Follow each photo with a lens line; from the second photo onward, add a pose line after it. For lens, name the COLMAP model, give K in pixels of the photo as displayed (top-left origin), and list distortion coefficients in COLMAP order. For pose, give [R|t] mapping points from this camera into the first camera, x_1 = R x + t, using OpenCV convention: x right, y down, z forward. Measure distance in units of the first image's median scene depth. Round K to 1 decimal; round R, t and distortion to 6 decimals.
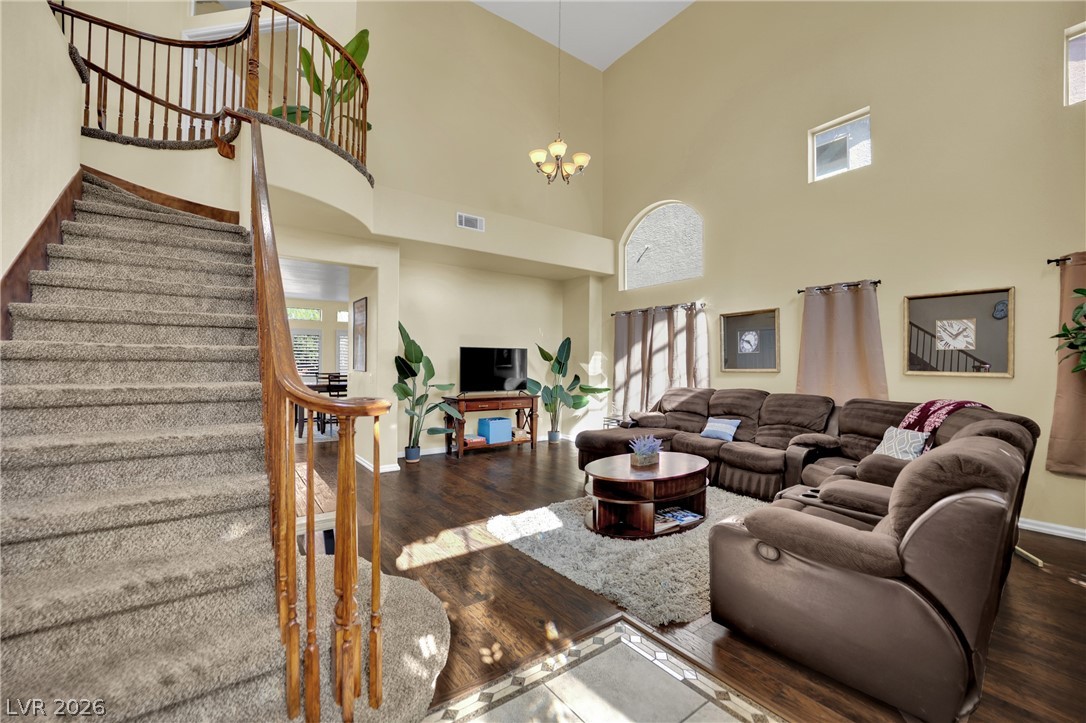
lens RADIAL K [[438.9, 0, 554.5], [0, 438.9, 359.5], [0, 0, 1]] dist [-0.020568, -0.000004]
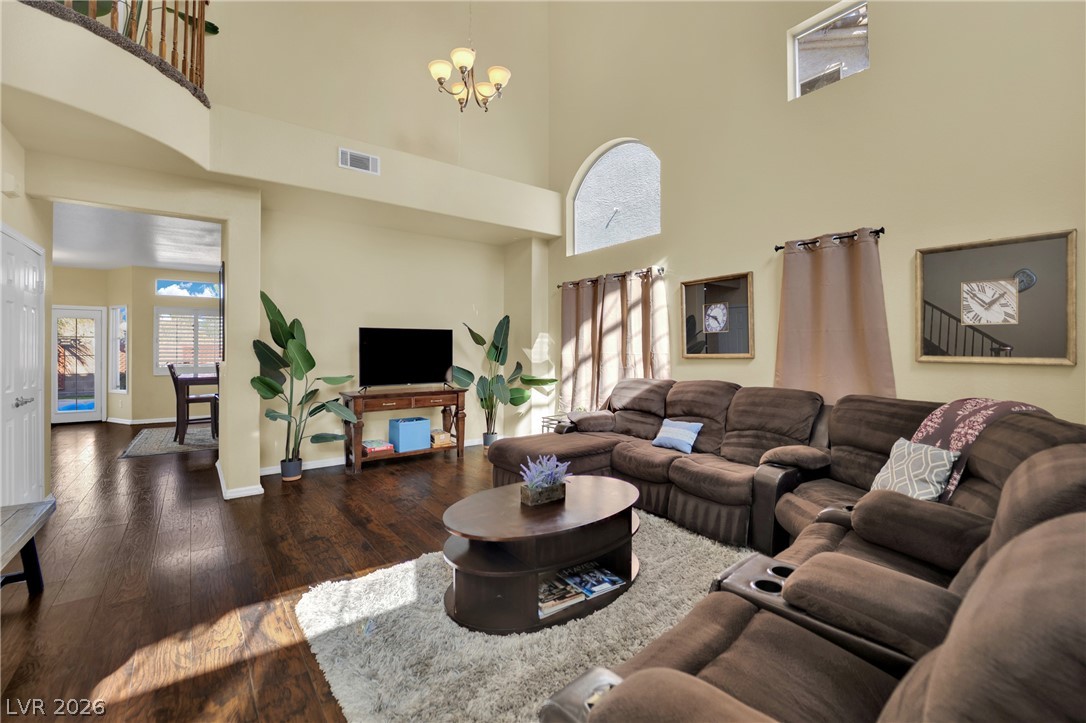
lens RADIAL K [[453.9, 0, 589.3], [0, 453.9, 343.6], [0, 0, 1]] dist [-0.022330, 0.000081]
pose [[0.997400, -0.006516, 0.071774, 0.155965], [0.006516, 0.999979, 0.000237, 0.002033], [-0.071774, 0.000232, 0.997421, 0.216756]]
